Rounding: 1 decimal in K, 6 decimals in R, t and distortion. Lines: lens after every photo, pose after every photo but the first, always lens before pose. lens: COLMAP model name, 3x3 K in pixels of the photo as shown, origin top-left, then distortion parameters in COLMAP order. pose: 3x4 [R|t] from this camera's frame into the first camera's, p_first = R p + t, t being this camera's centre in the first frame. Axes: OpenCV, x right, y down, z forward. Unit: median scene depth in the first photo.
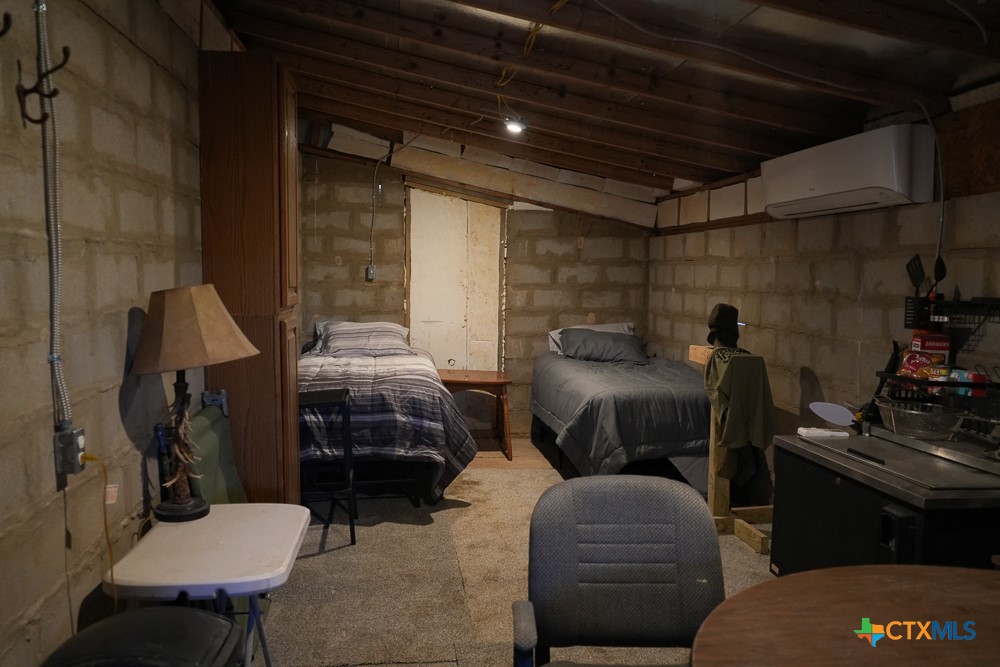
lens RADIAL K [[795.7, 0, 500.0], [0, 795.7, 334.5], [0, 0, 1]] dist [-0.009696, 0.008697]
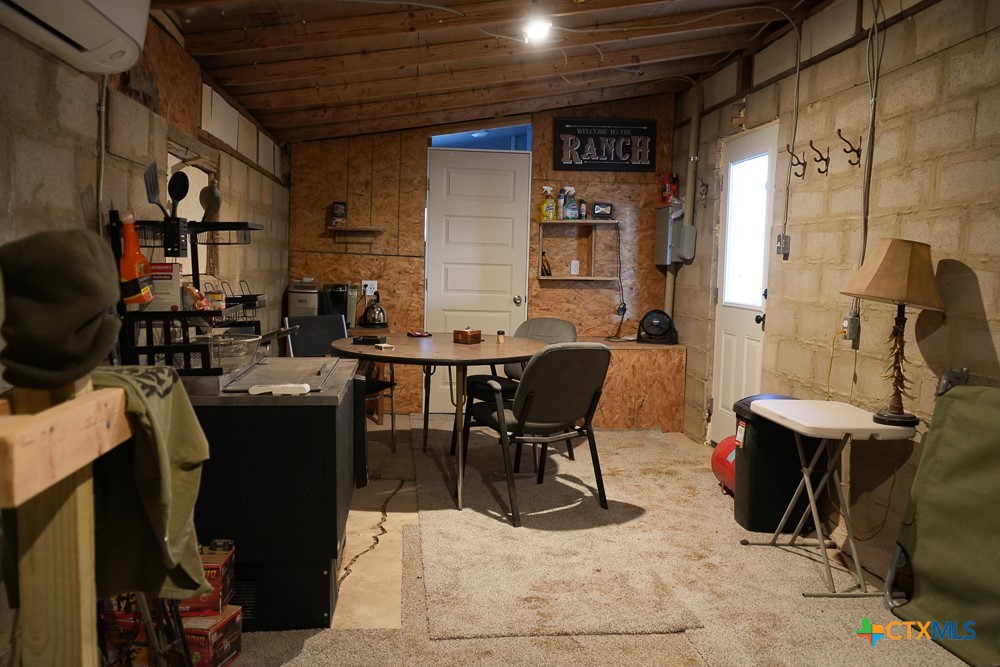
lens RADIAL K [[795.7, 0, 499.4], [0, 795.7, 333.3], [0, 0, 1]] dist [-0.009696, 0.008697]
pose [[-0.999134, -0.039989, 0.011479, 0.285611], [-0.037628, 0.986286, 0.160701, -0.119045], [-0.017748, 0.160130, -0.986936, 2.908183]]
